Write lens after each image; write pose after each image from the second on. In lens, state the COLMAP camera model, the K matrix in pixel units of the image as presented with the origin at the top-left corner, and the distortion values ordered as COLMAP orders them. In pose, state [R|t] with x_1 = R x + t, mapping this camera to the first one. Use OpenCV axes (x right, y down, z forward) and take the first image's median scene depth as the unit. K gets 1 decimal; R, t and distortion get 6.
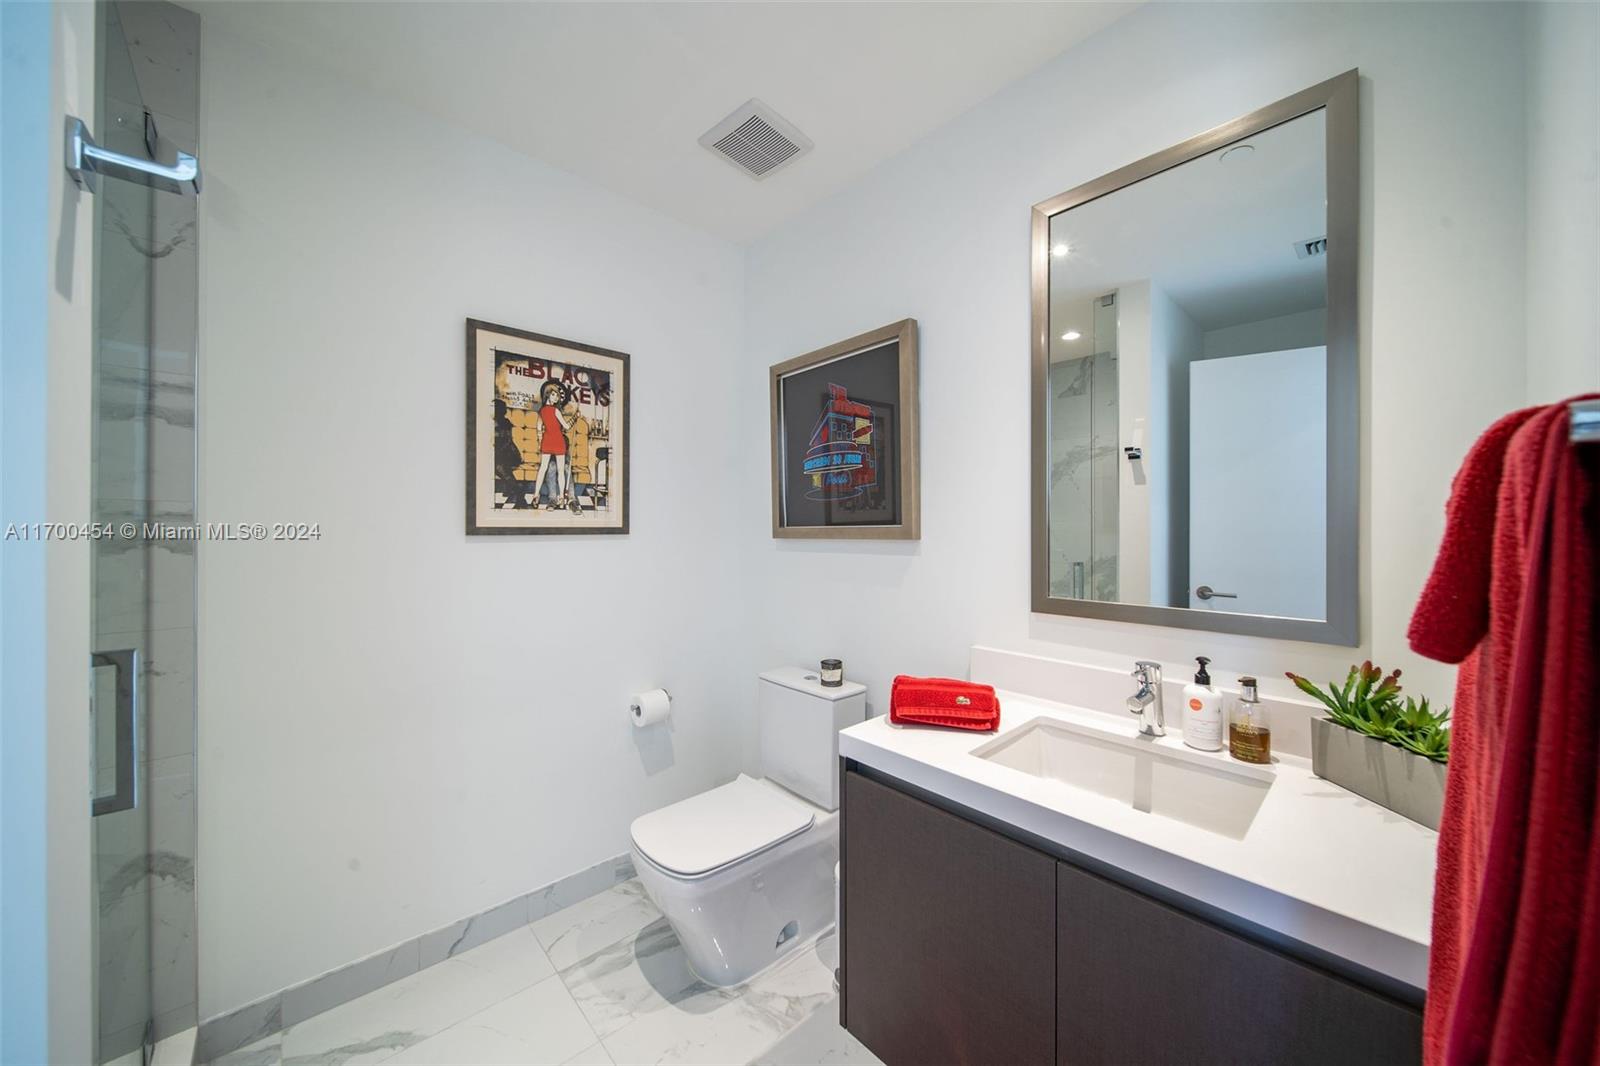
lens RADIAL K [[564.2, 0, 794.3], [0, 564.2, 530.7], [0, 0, 1]] dist [-0.001652, -0.000819]
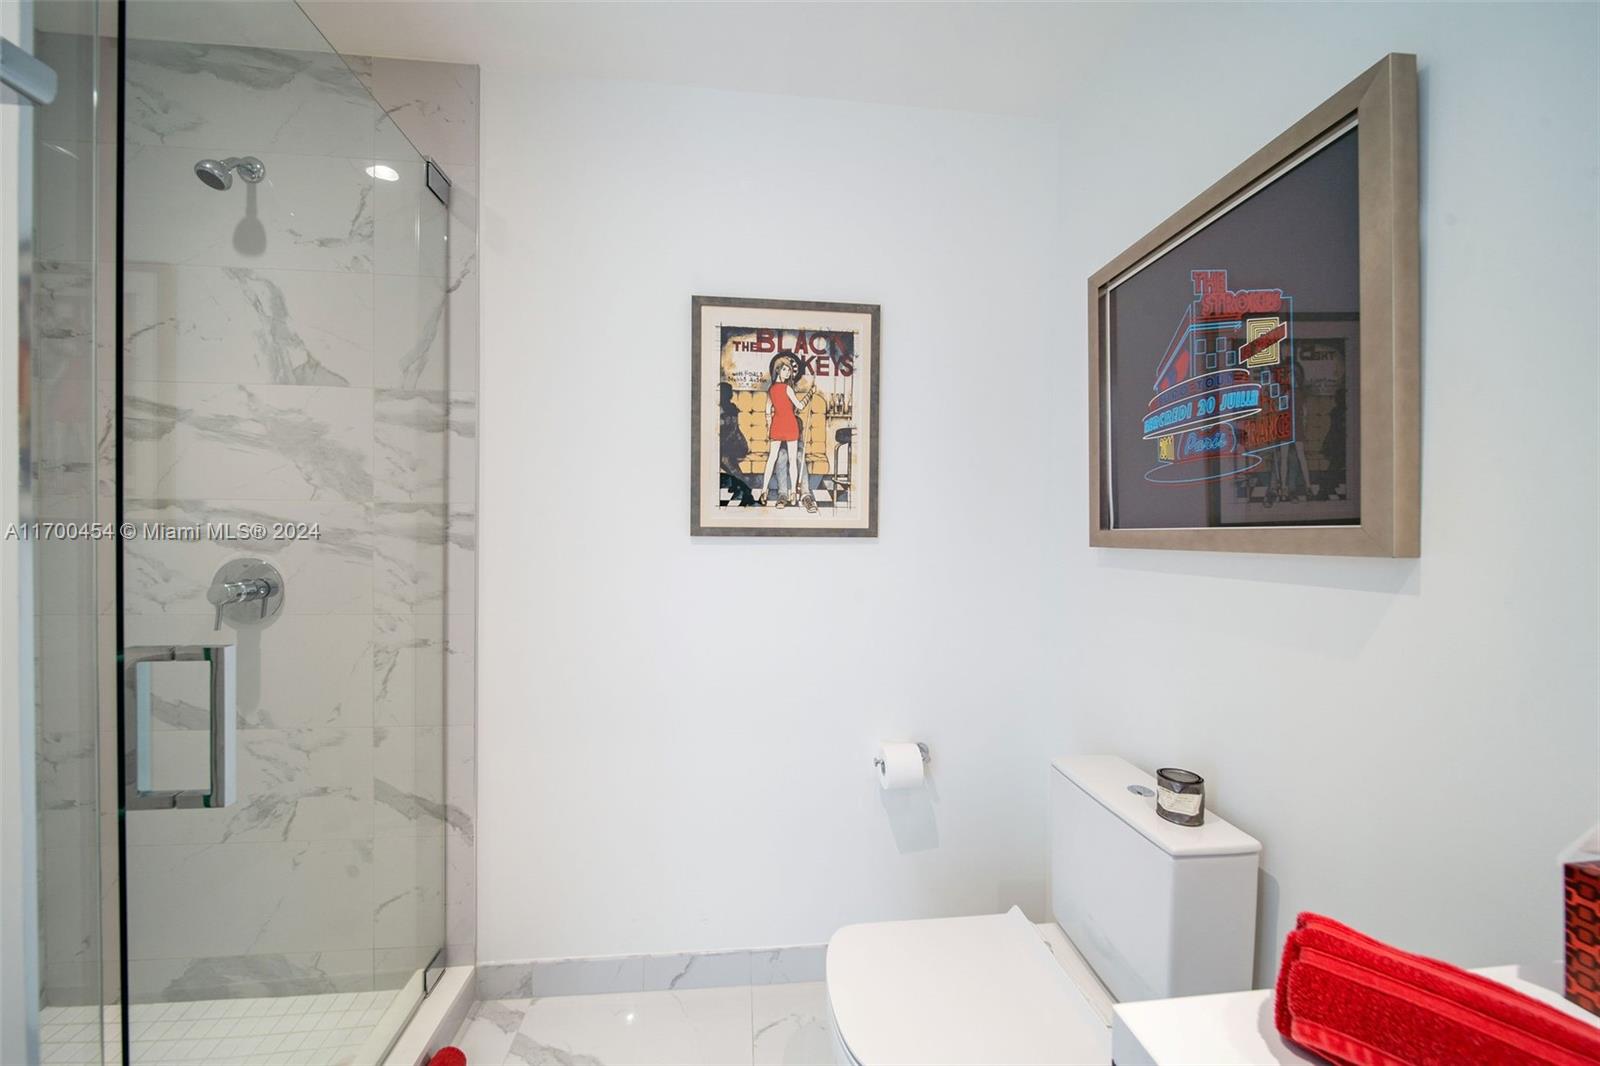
lens RADIAL K [[564.2, 0, 796.3], [0, 564.2, 537.4], [0, 0, 1]] dist [-0.001652, -0.000819]
pose [[0.801912, 0.012824, -0.597305, 0.091008], [-0.009859, 0.999918, 0.008232, 0.001143], [0.597361, -0.000713, 0.801972, 0.342463]]
